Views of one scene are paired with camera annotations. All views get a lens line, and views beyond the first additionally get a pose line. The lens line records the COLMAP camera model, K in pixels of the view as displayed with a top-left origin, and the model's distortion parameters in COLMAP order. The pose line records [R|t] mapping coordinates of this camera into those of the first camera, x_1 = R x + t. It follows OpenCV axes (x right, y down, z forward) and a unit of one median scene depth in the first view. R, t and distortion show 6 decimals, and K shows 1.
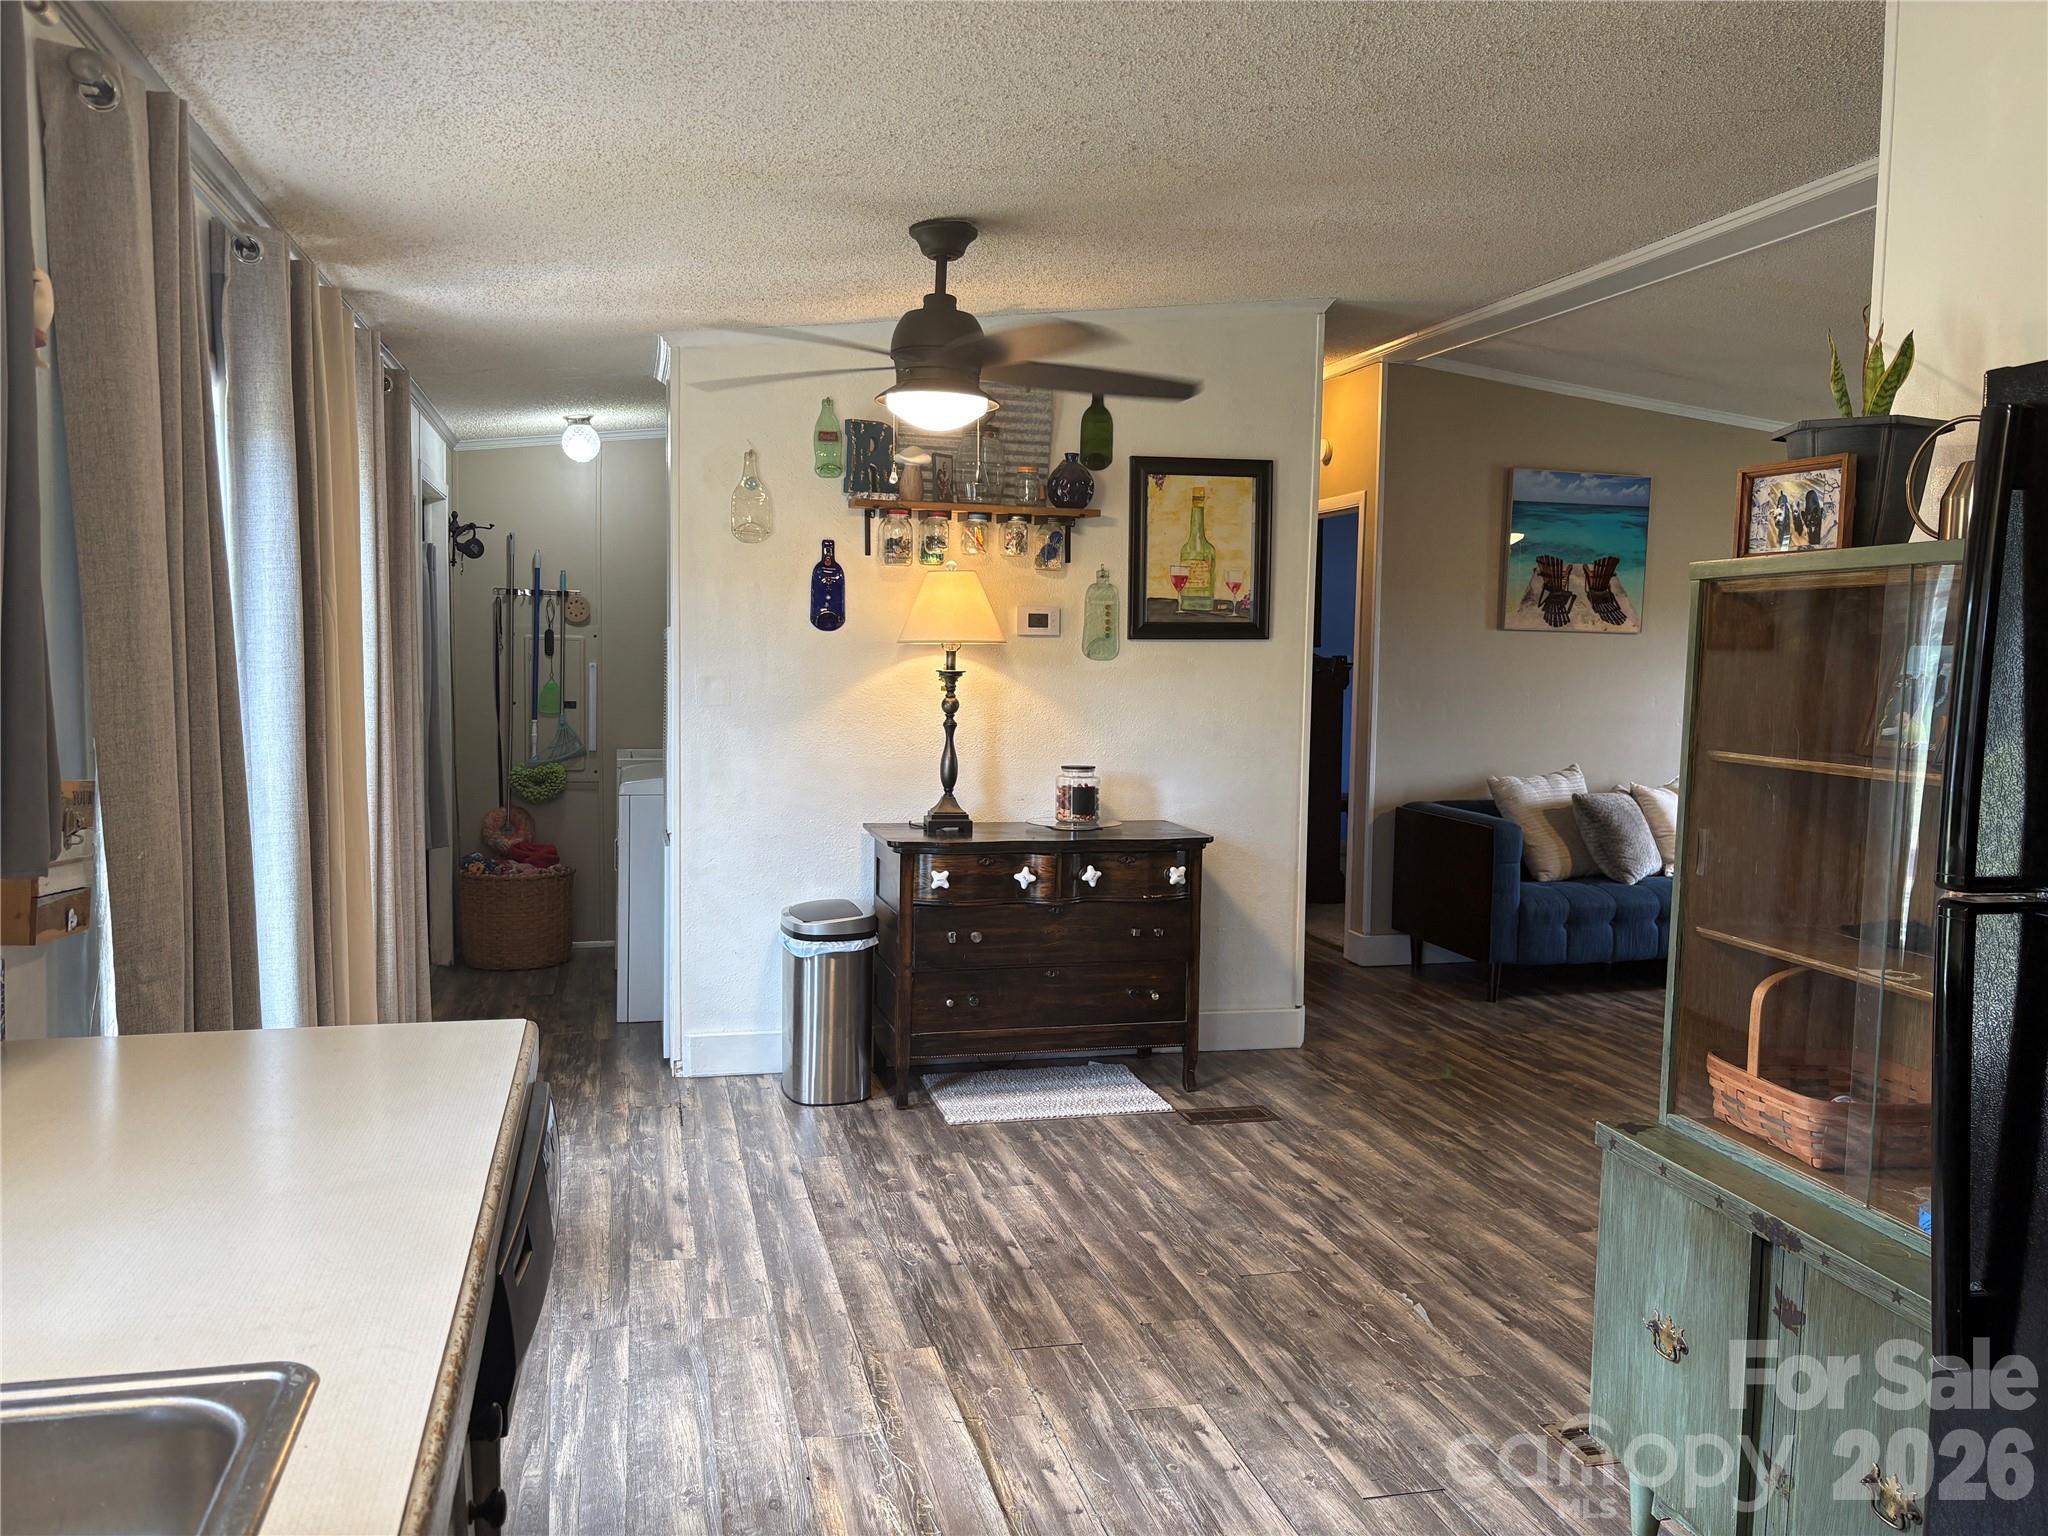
lens RADIAL K [[1556.3, 0, 1023.4], [0, 1556.3, 766.6], [0, 0, 1]] dist [0.048044, -0.056752]
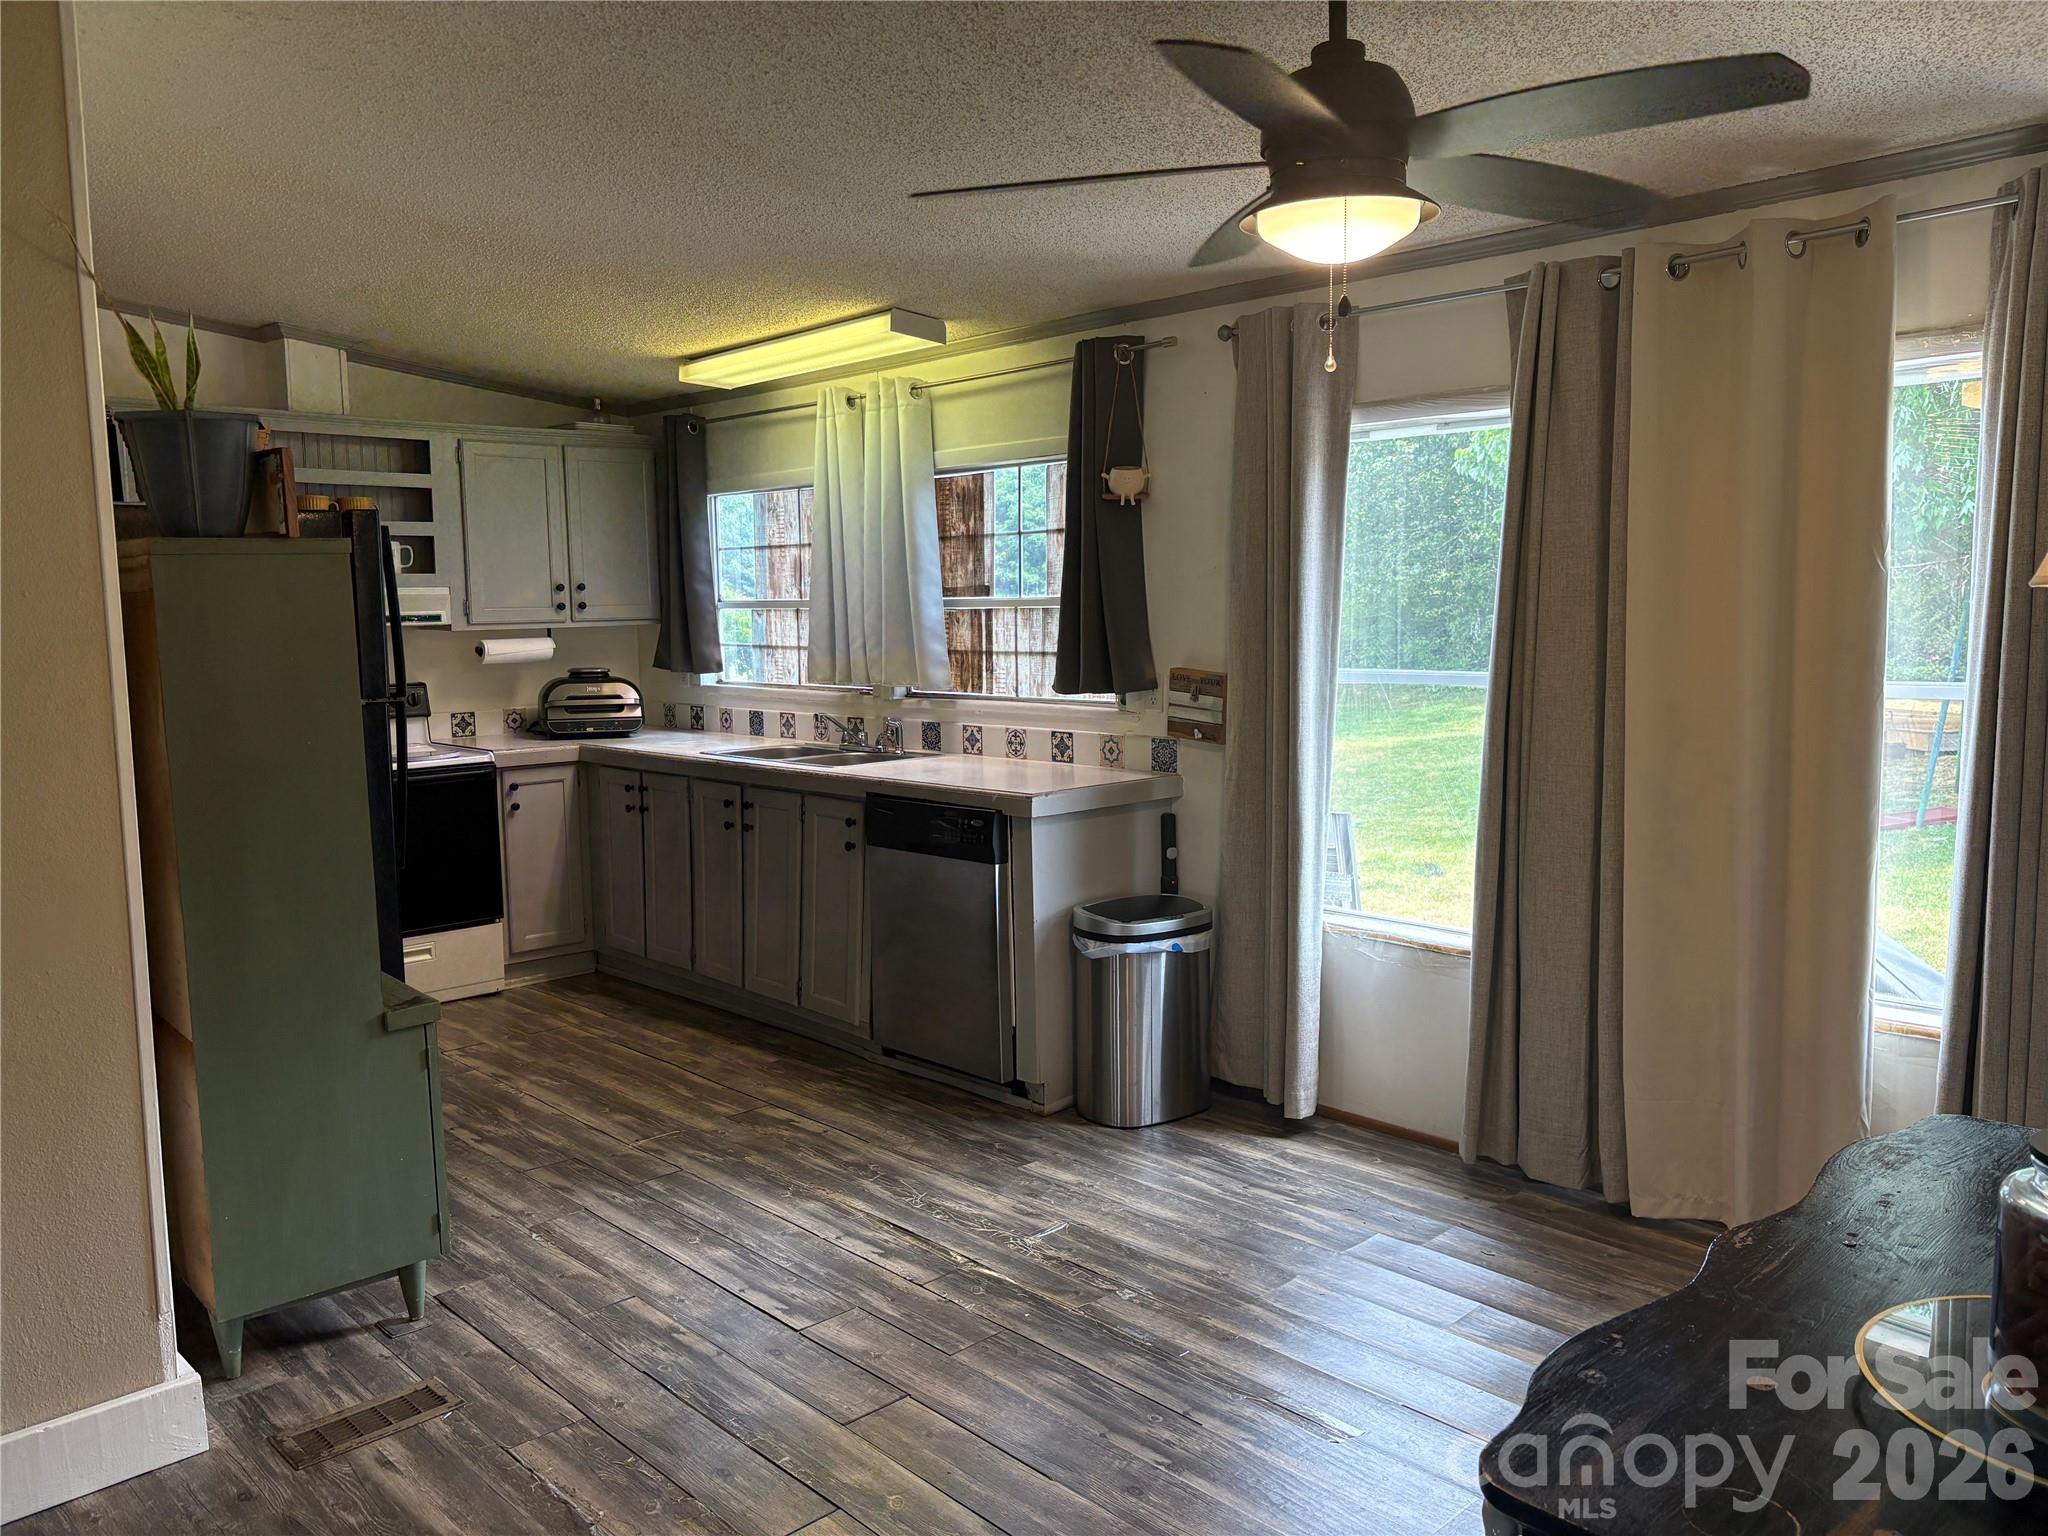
lens RADIAL K [[1556.3, 0, 1003.6], [0, 1556.3, 768.9], [0, 0, 1]] dist [0.048044, -0.056752]
pose [[-0.878871, 0.053319, -0.474071, 0.475995], [-0.030518, 0.985416, 0.167406, -0.147085], [0.476083, 0.161596, -0.864426, 1.940165]]
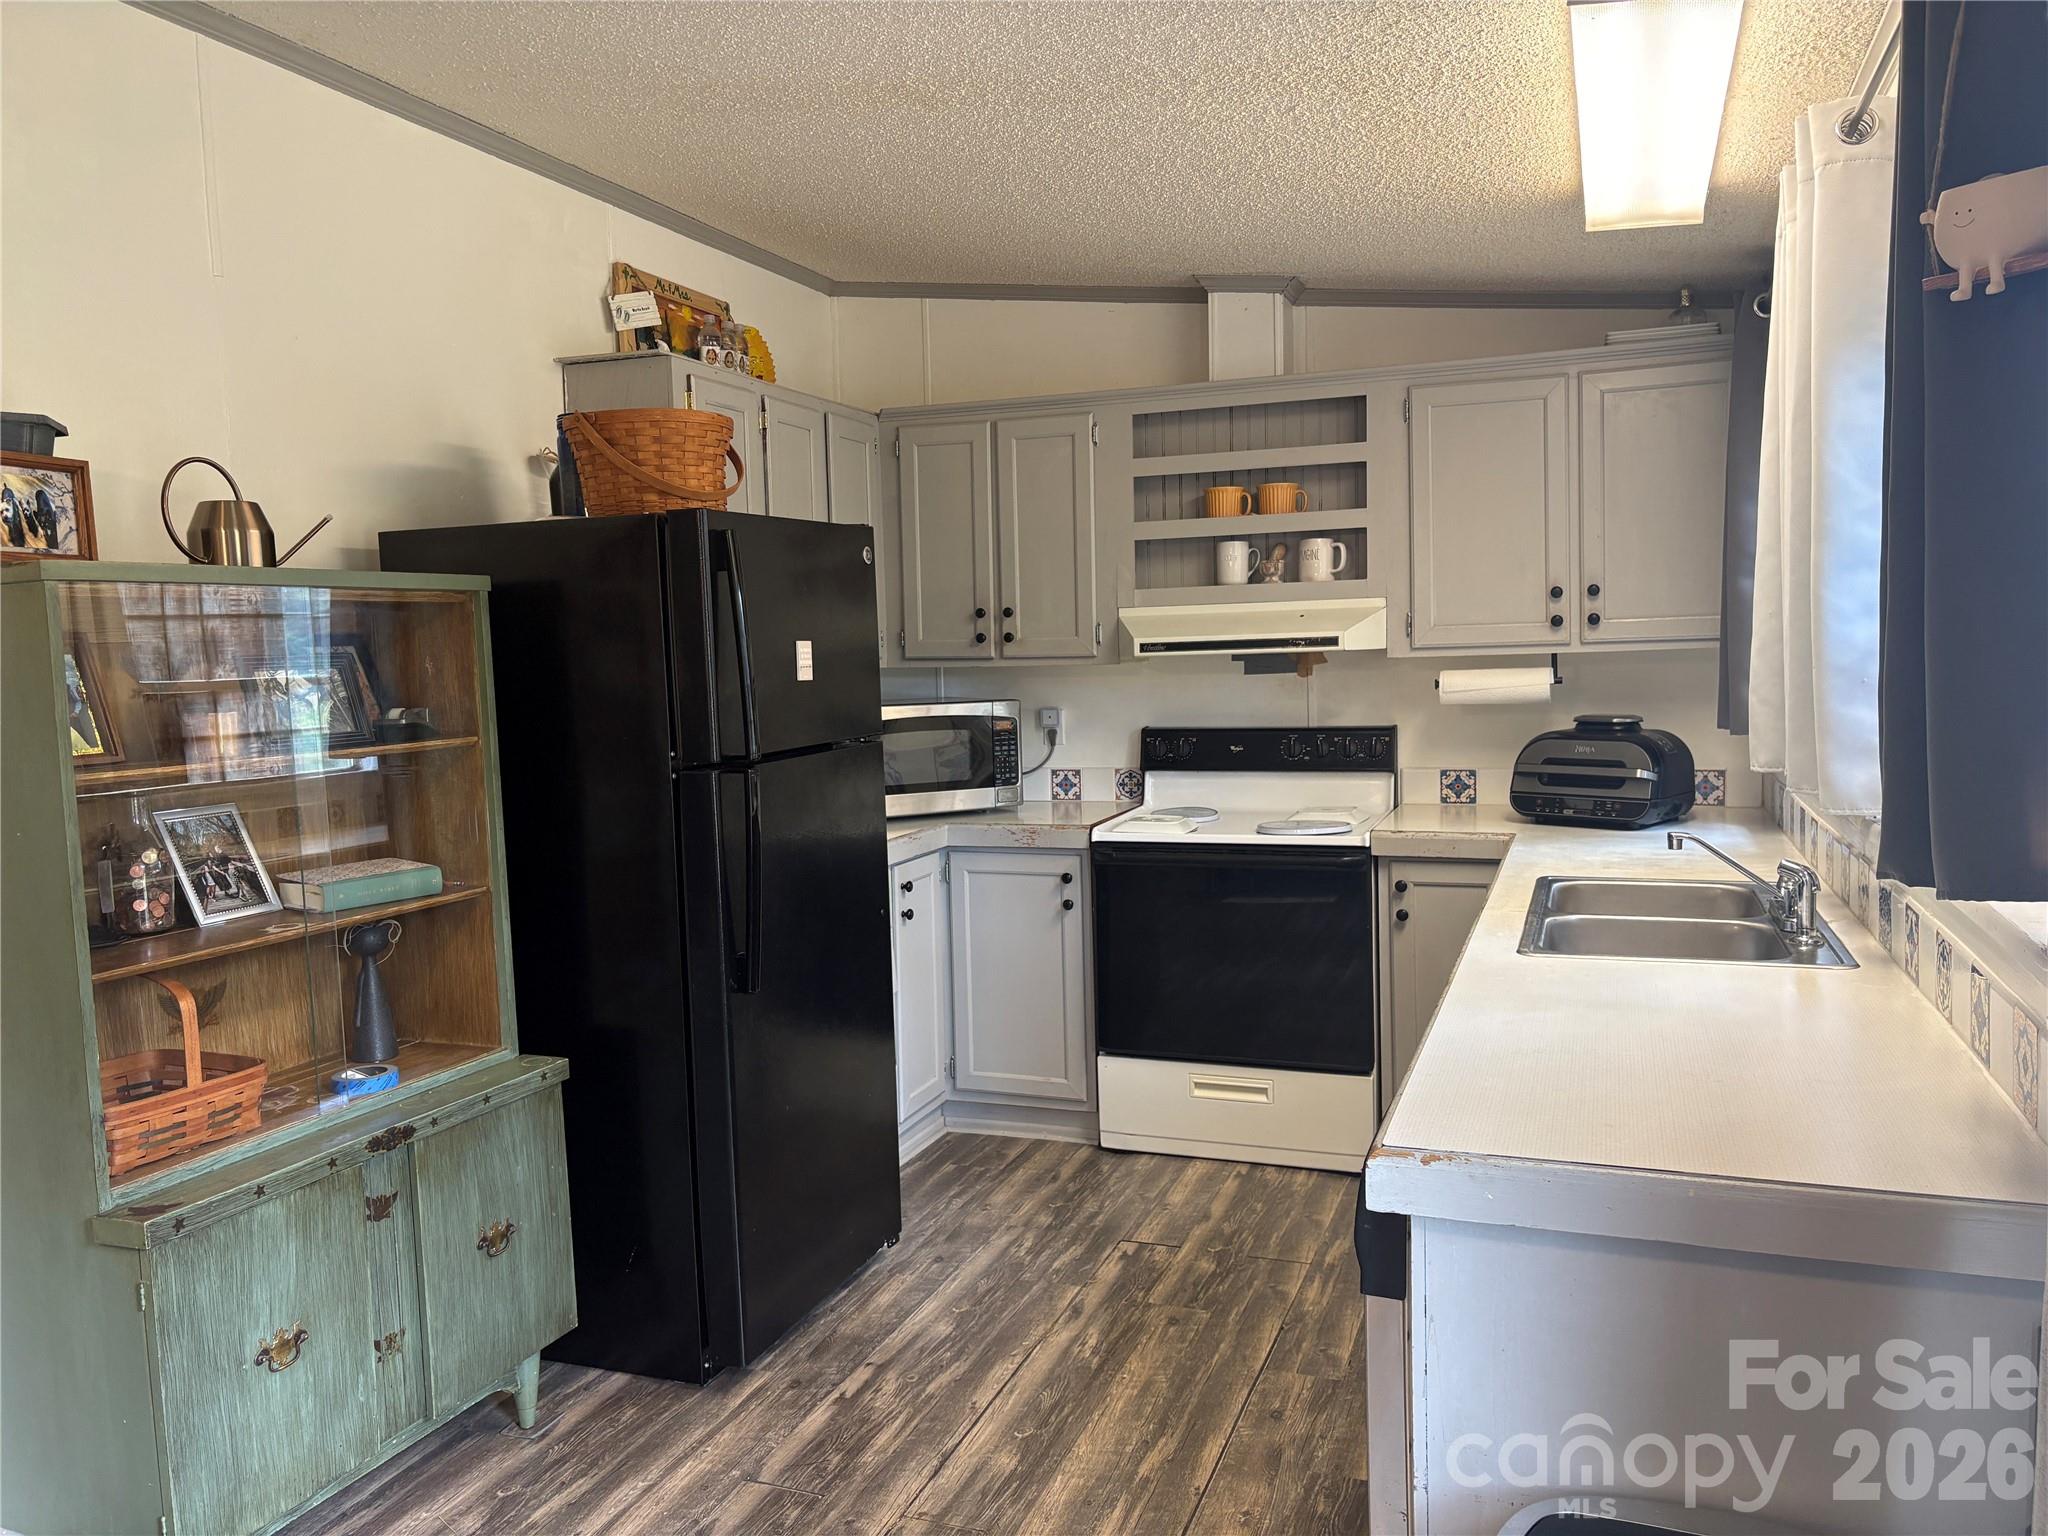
lens RADIAL K [[1556.3, 0, 1019.7], [0, 1556.3, 761.3], [0, 0, 1]] dist [0.048044, -0.056752]
pose [[-0.820126, -0.037684, 0.570940, -0.426239], [0.057263, 0.987414, 0.147429, -0.100110], [-0.569310, 0.153604, -0.807646, 1.196827]]
